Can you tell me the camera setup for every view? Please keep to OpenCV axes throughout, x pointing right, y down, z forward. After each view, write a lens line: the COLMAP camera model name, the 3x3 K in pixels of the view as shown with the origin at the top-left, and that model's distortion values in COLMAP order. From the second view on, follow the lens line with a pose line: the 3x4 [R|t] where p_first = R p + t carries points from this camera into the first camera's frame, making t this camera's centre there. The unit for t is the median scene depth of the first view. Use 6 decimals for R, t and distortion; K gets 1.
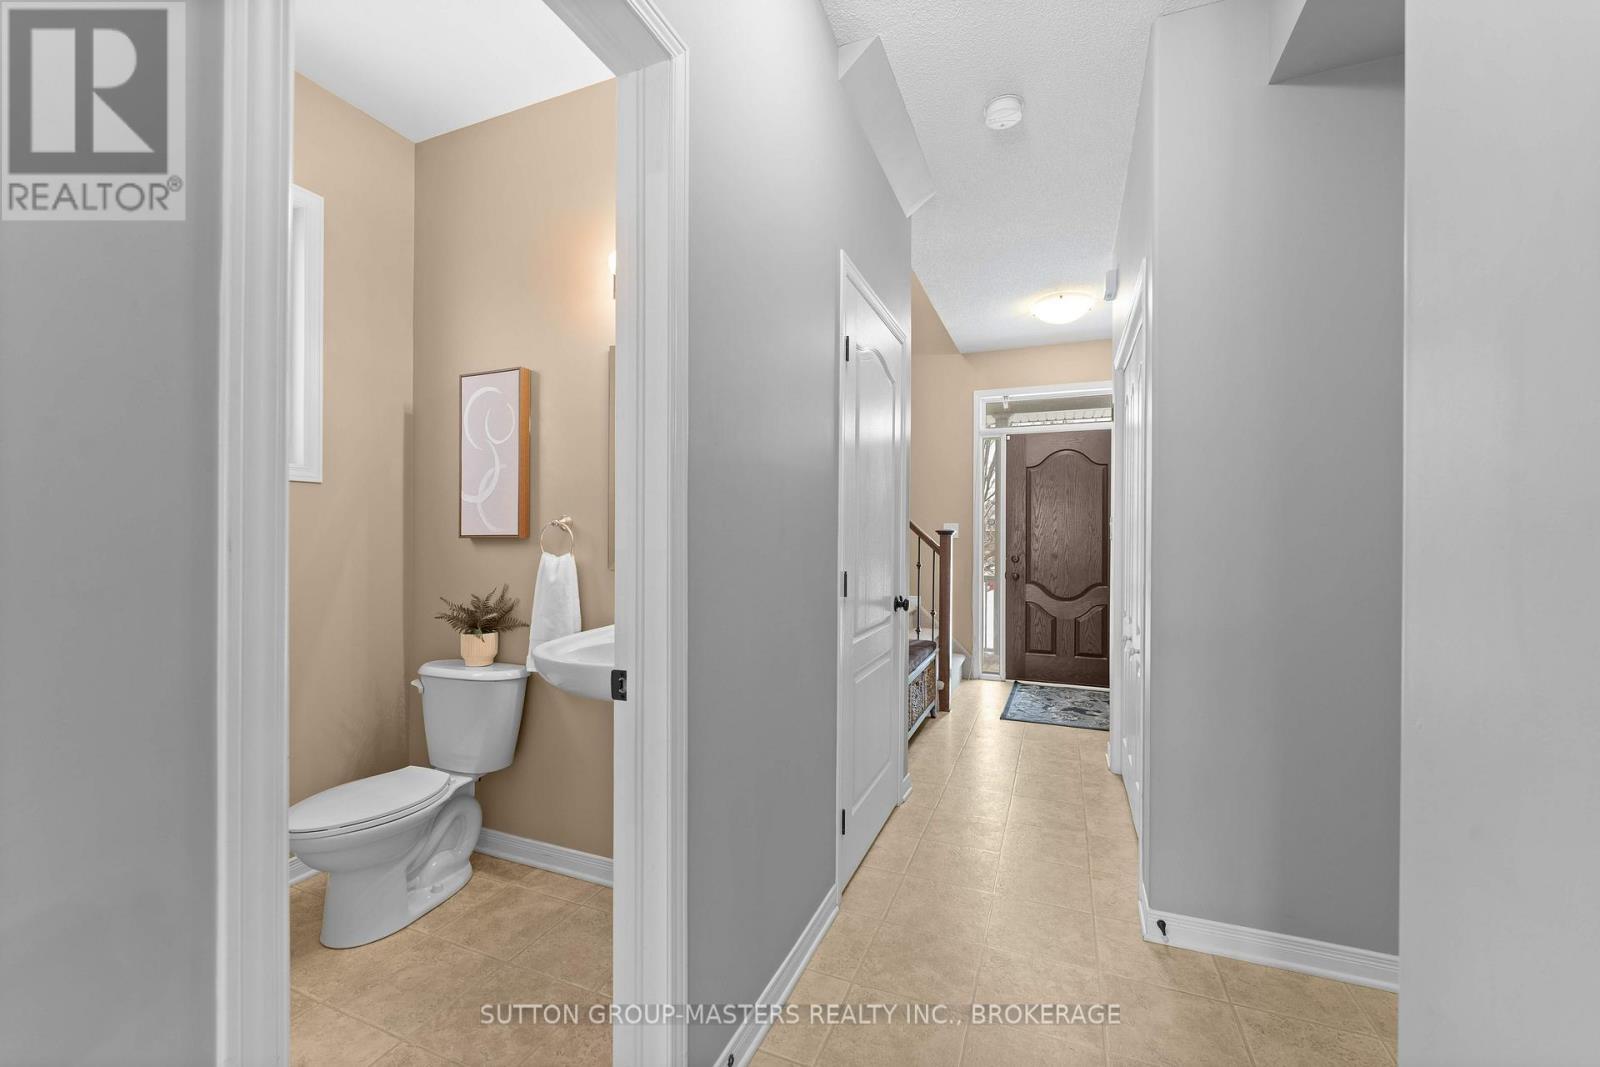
lens RADIAL K [[637.9, 0, 796.6], [0, 637.9, 541.3], [0, 0, 1]] dist [-0.015457, 0.000451]
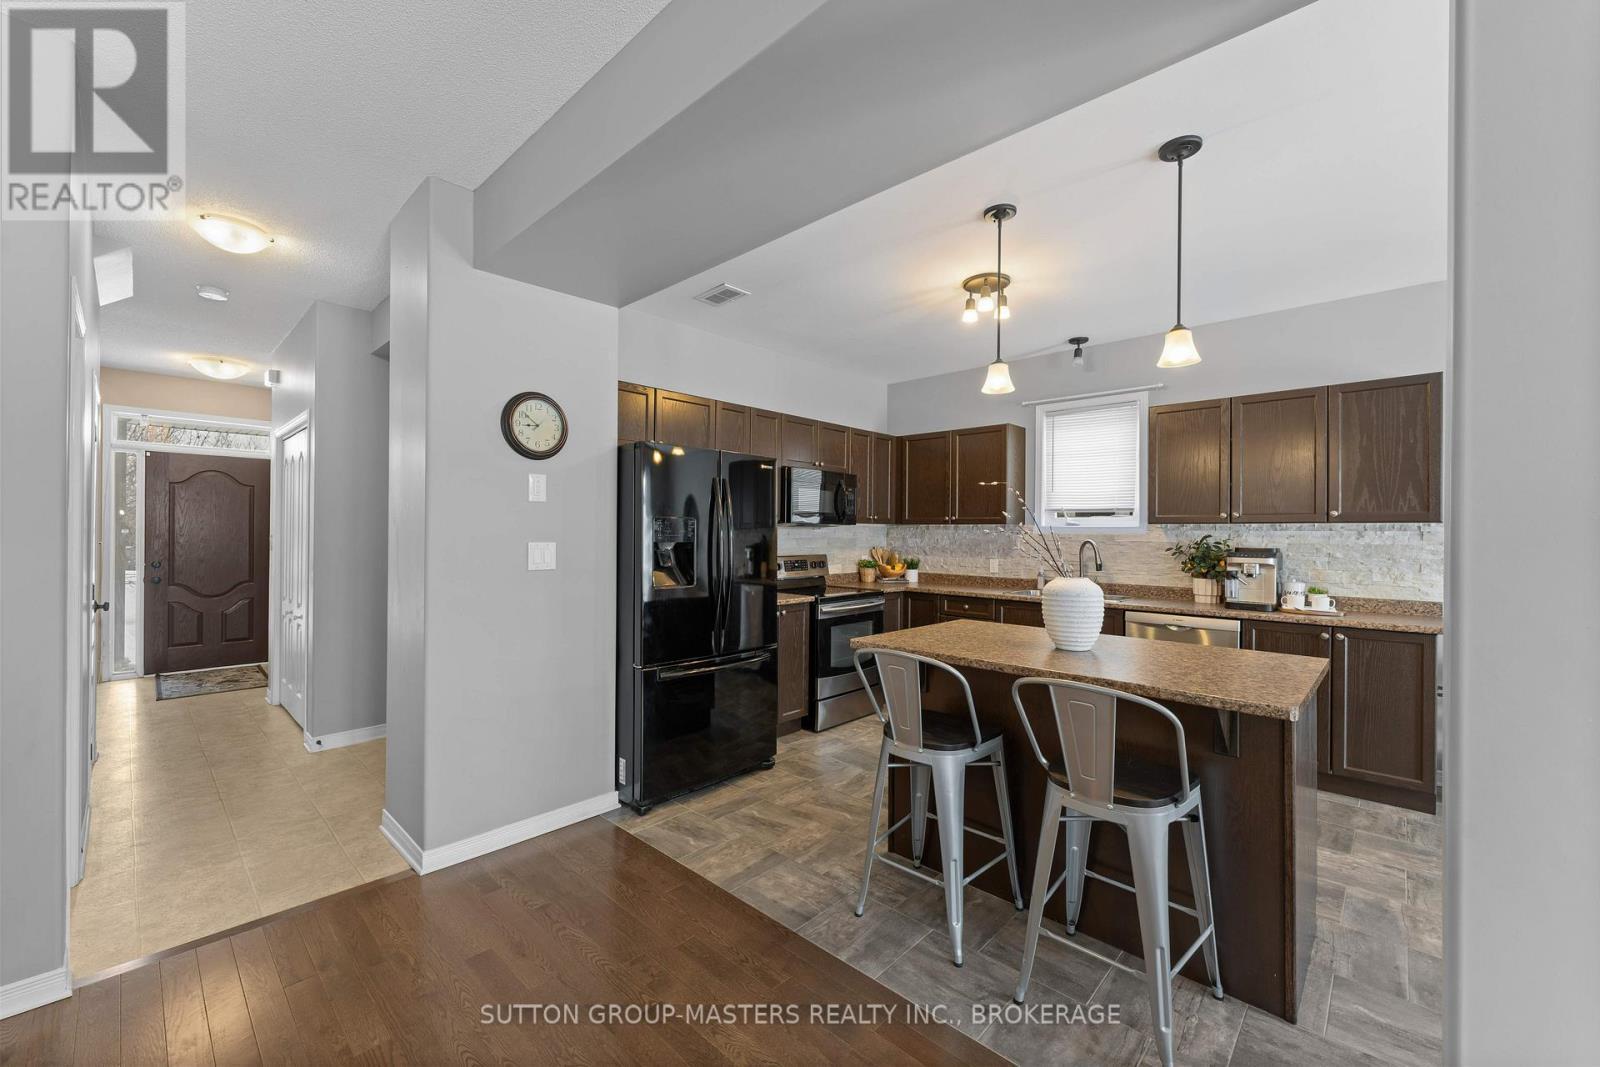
lens RADIAL K [[637.9, 0, 805.6], [0, 637.9, 530.9], [0, 0, 1]] dist [-0.015457, 0.000451]
pose [[0.342049, 0.001994, 0.939680, -0.304109], [-0.002431, 0.999996, -0.001238, -0.032511], [-0.939679, -0.001861, 0.342052, -0.447175]]
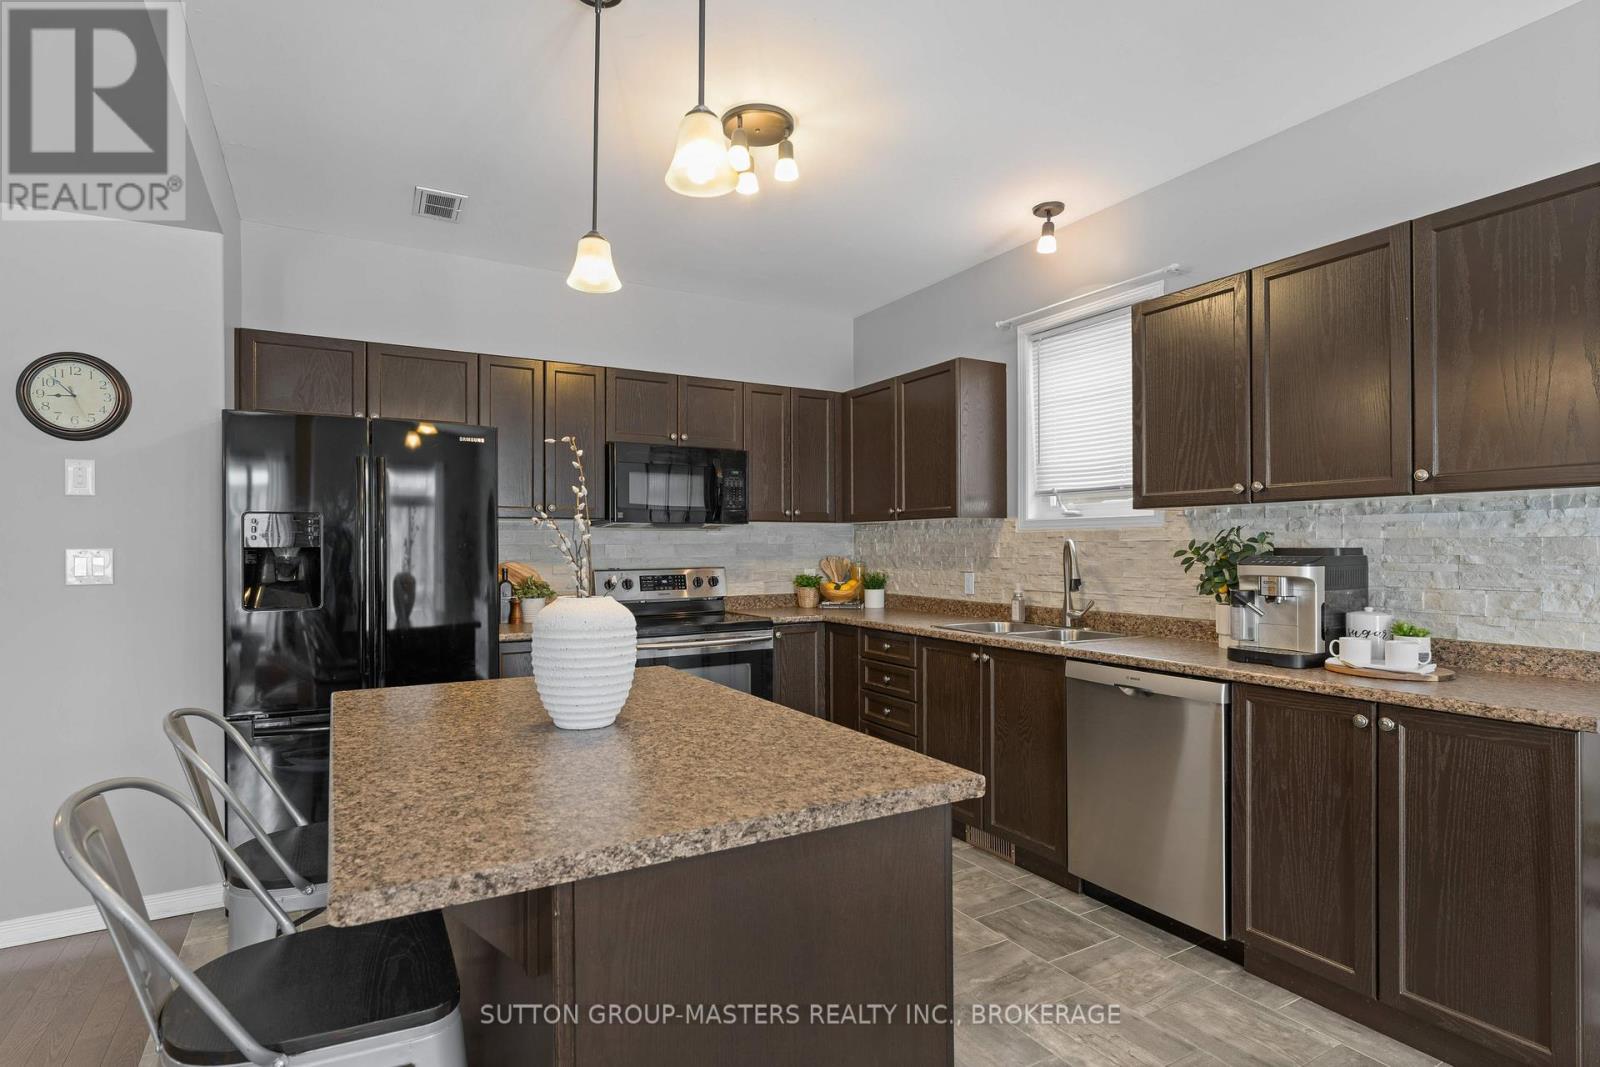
lens RADIAL K [[828.5, 0, 807.1], [0, 828.5, 538.0], [0, 0, 1]] dist [0.005275, -0.003098]
pose [[0.598569, 0.000945, 0.801071, -0.009023], [0.011249, 0.999891, -0.009585, -0.018391], [-0.800992, 0.014748, 0.598493, -0.768715]]
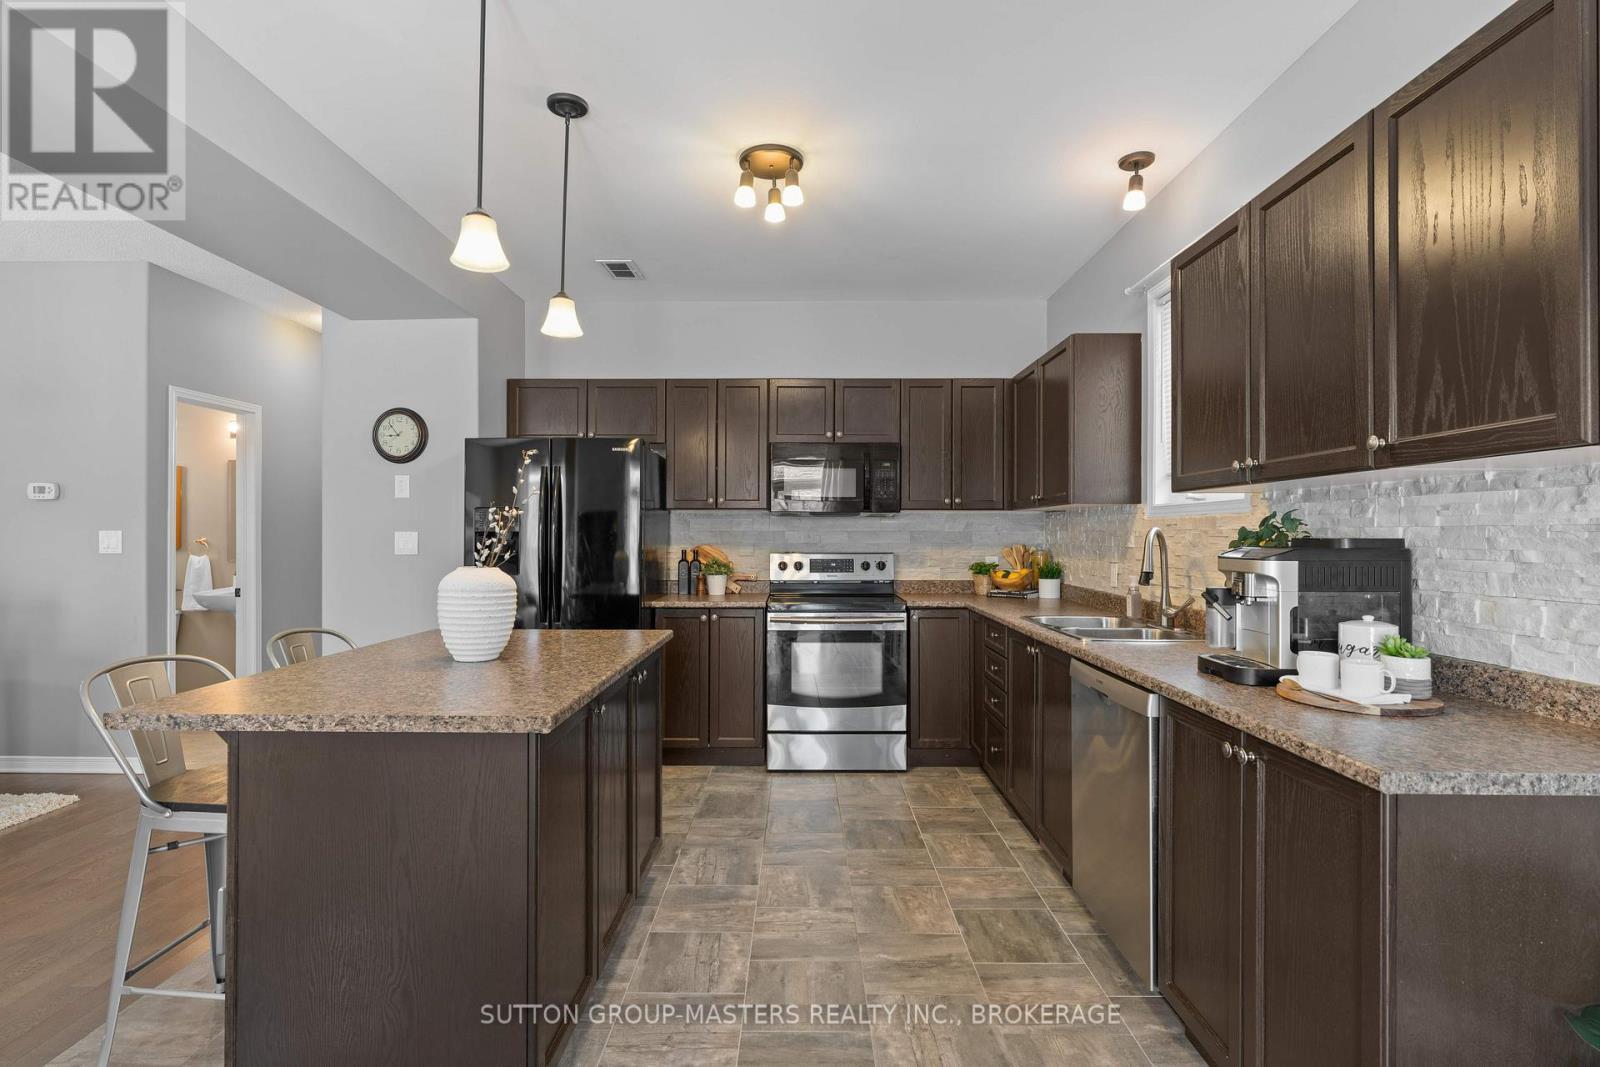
lens RADIAL K [[828.5, 0, 843.9], [0, 828.5, 525.2], [0, 0, 1]] dist [0.005275, -0.003098]
pose [[0.928271, 0.001982, 0.371900, 0.259656], [0.003720, 0.999886, -0.014612, -0.014382], [-0.371887, 0.014947, 0.928158, -1.040705]]
